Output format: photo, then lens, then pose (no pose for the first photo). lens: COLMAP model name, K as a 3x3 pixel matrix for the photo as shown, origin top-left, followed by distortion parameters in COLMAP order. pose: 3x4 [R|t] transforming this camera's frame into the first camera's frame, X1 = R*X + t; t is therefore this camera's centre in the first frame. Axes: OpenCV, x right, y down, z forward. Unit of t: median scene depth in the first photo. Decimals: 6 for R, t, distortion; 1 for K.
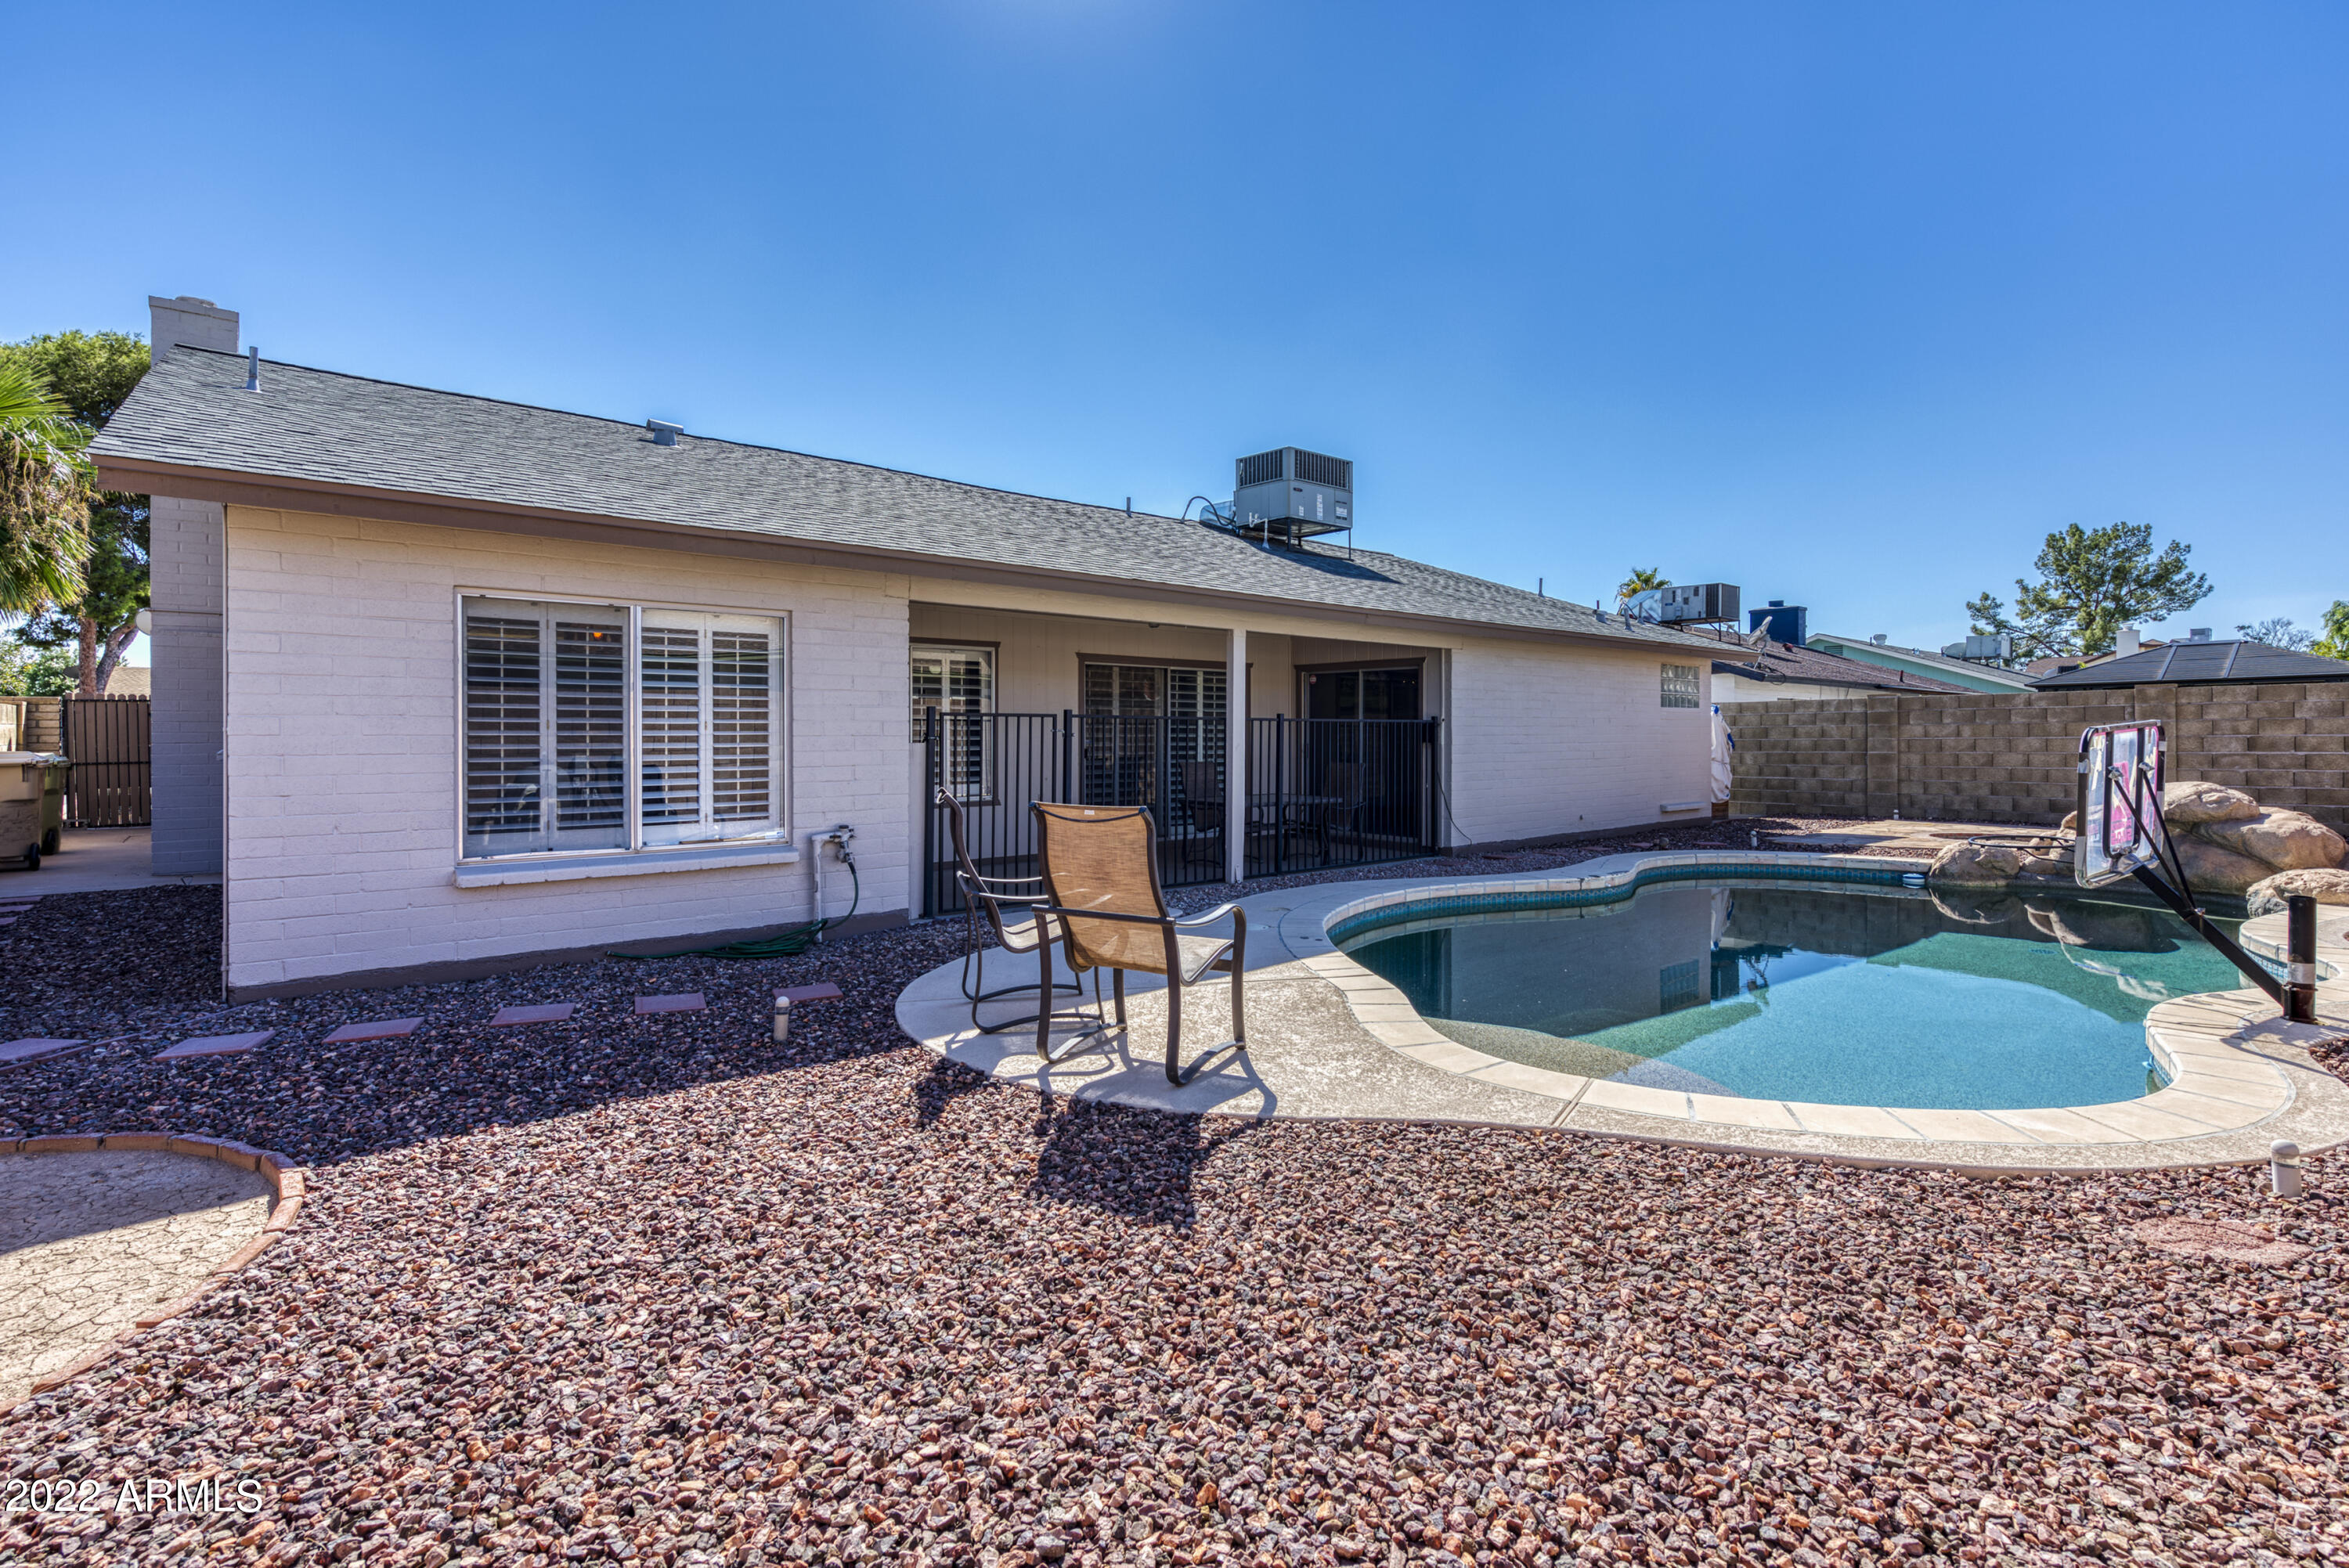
lens RADIAL K [[1083.4, 0, 1170.8], [0, 1083.4, 742.2], [0, 0, 1]] dist [0.000313, -0.000153]
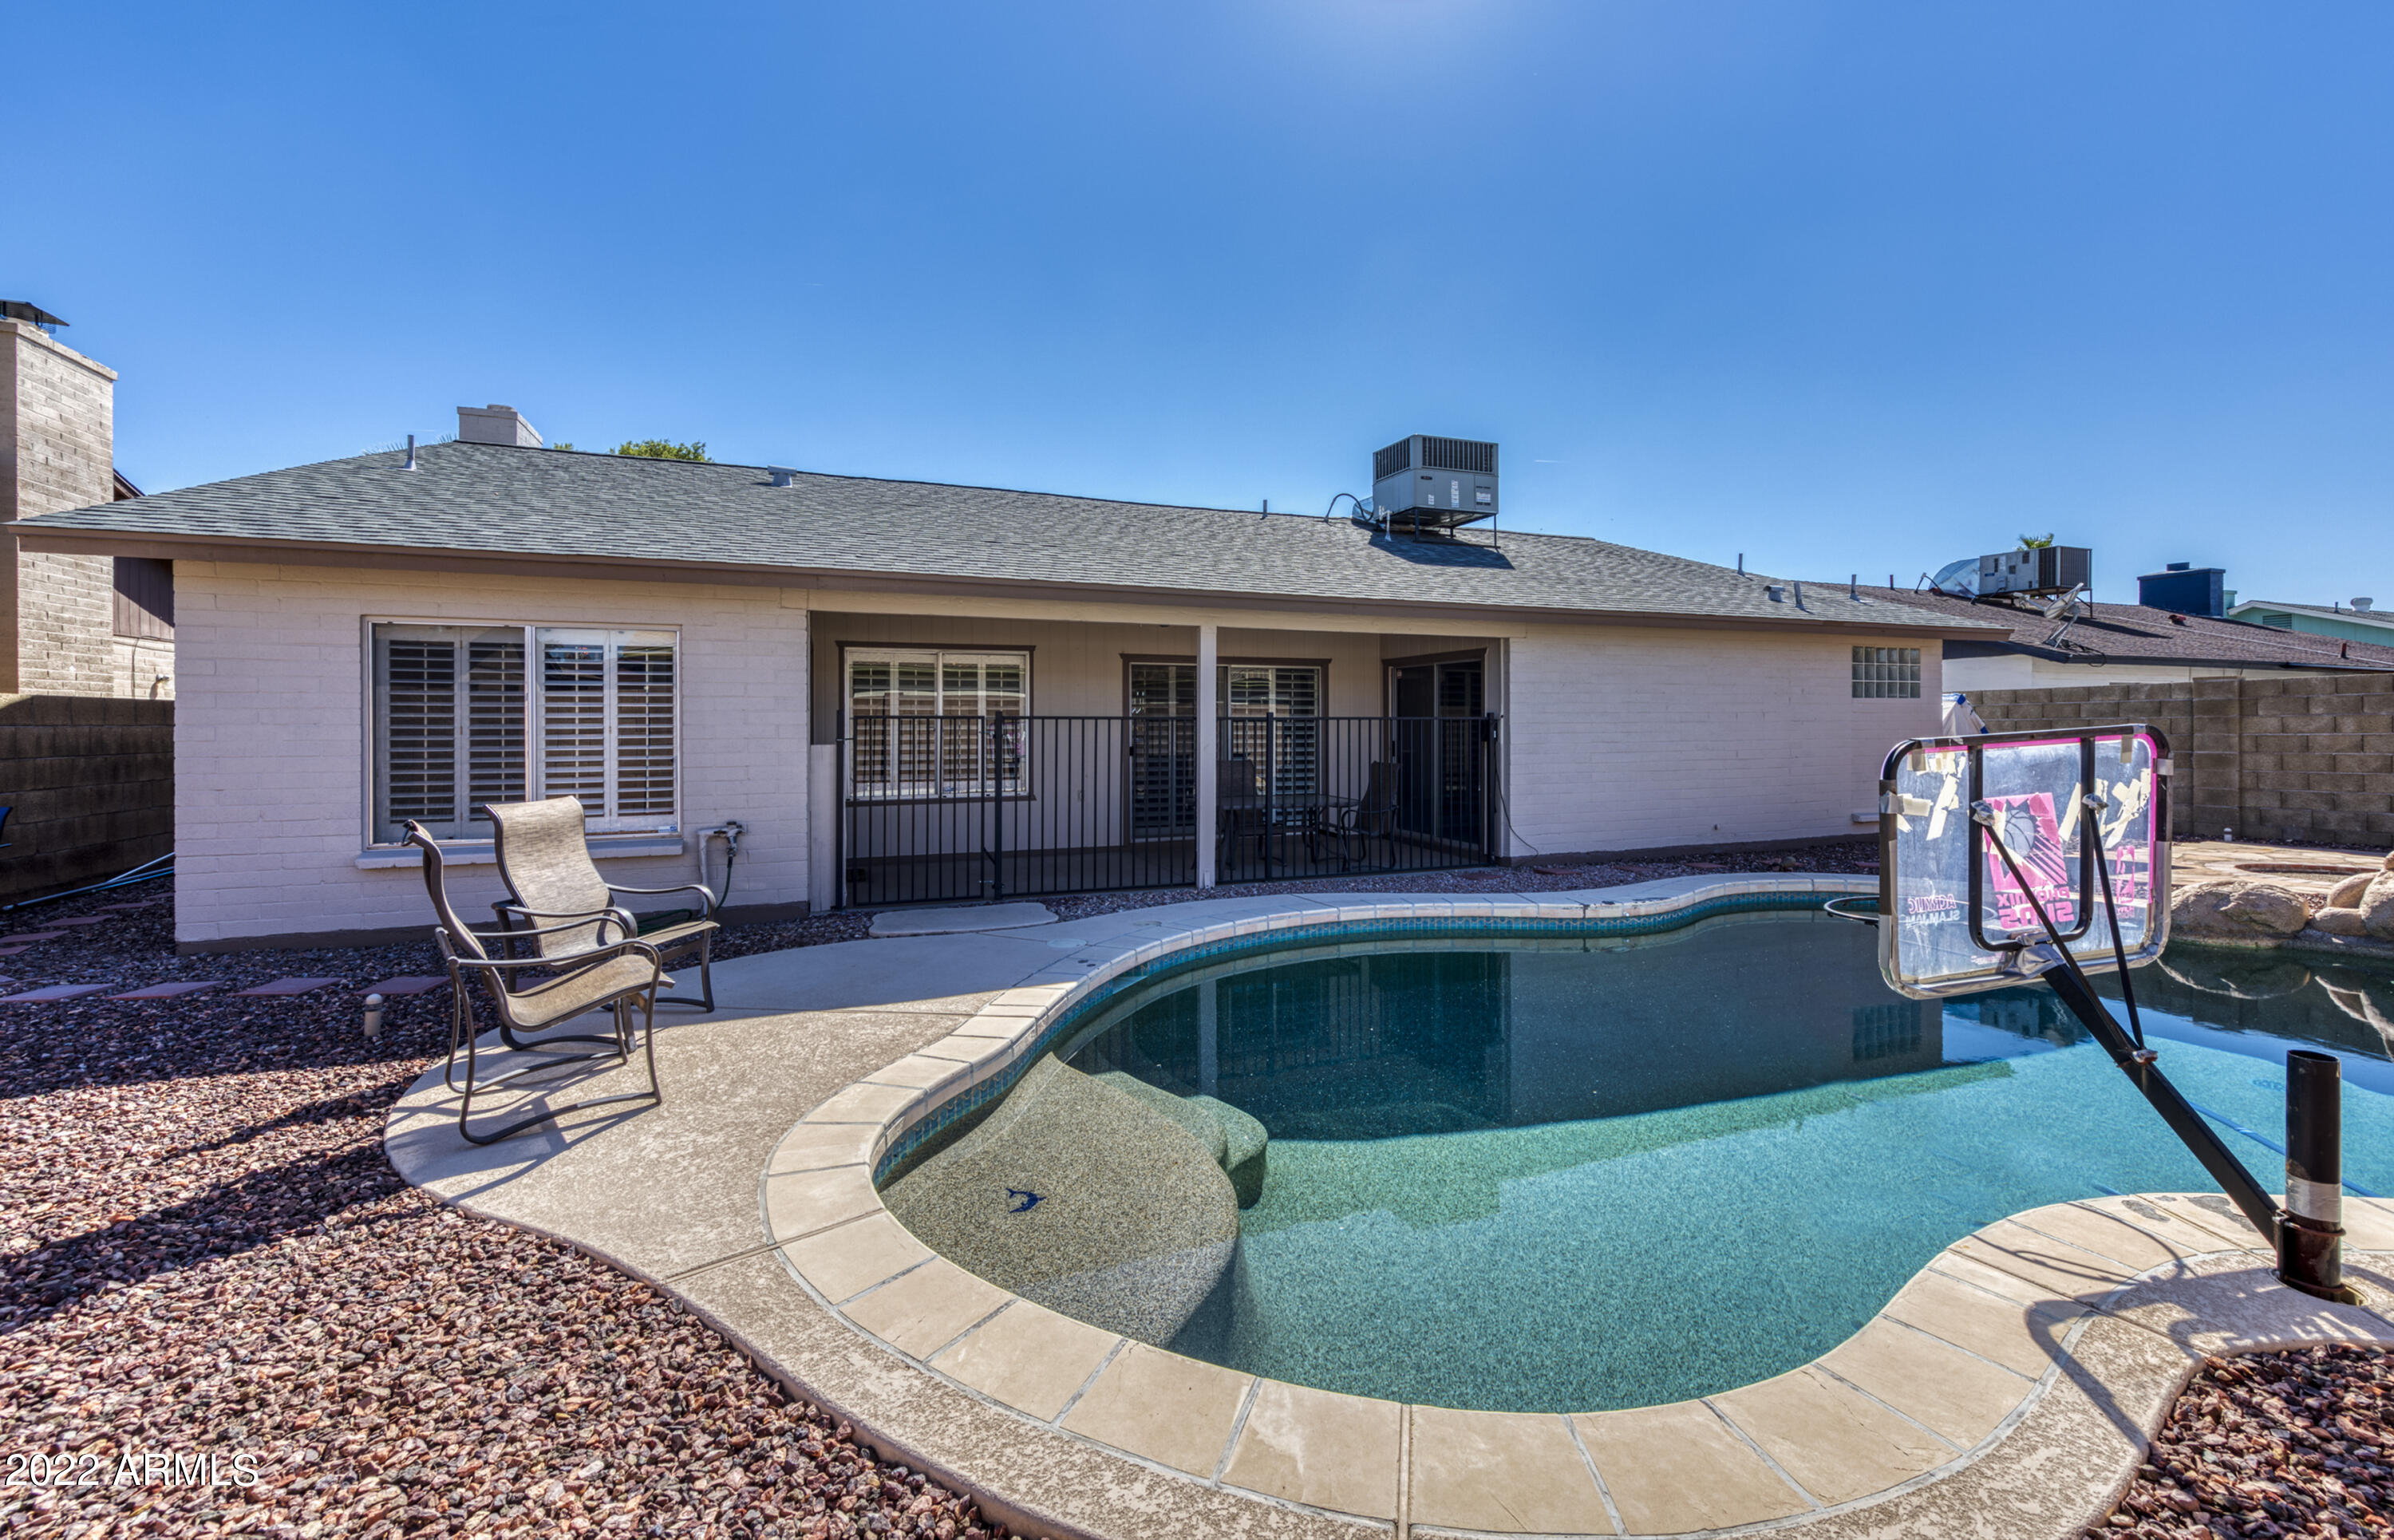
lens RADIAL K [[971.0, 0, 1203.0], [0, 971.0, 725.4], [0, 0, 1]] dist [0.002018, -0.000829]
pose [[0.943387, -0.002600, -0.331685, 0.360756], [0.000504, 0.999979, -0.006408, -0.010016], [0.331695, 0.005878, 0.943368, 0.189154]]
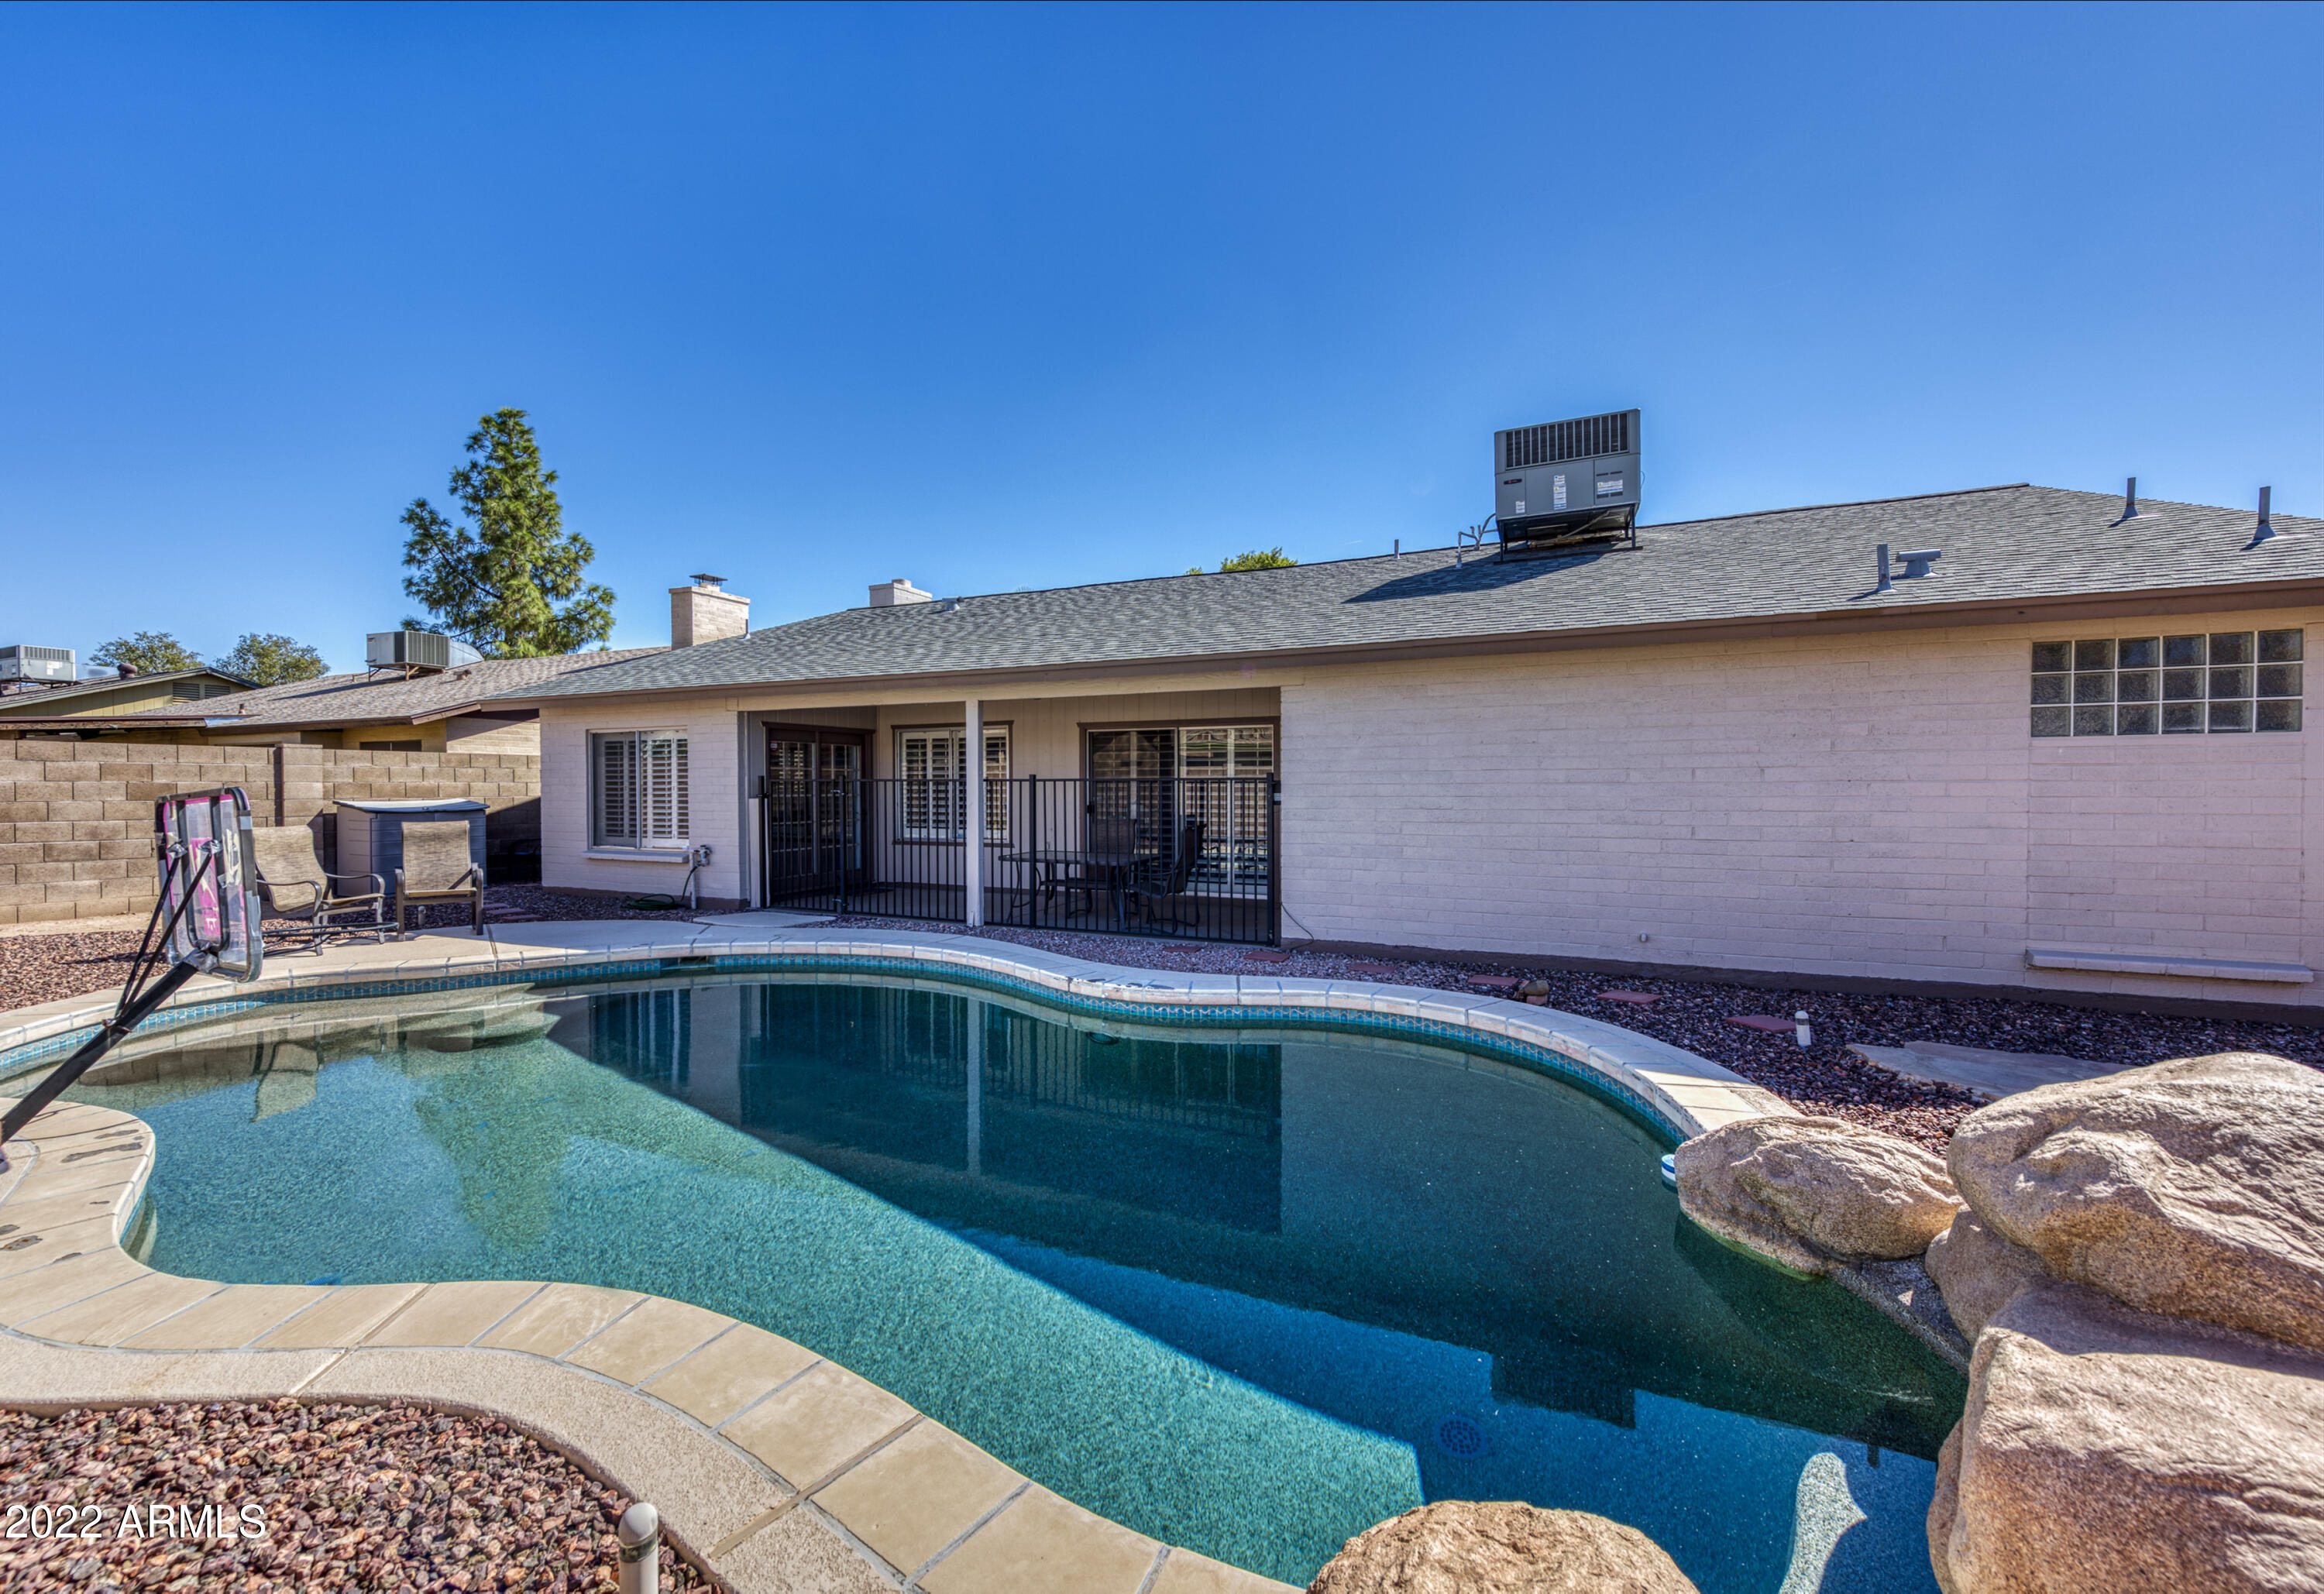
lens RADIAL K [[952.6, 0, 1158.1], [0, 952.6, 797.5], [0, 0, 1]] dist [0.003321, 0.000002]
pose [[0.405476, 0.008536, -0.914066, 1.091705], [-0.006221, 0.999959, 0.006578, -0.011376], [0.914085, 0.003019, 0.405512, 0.814615]]
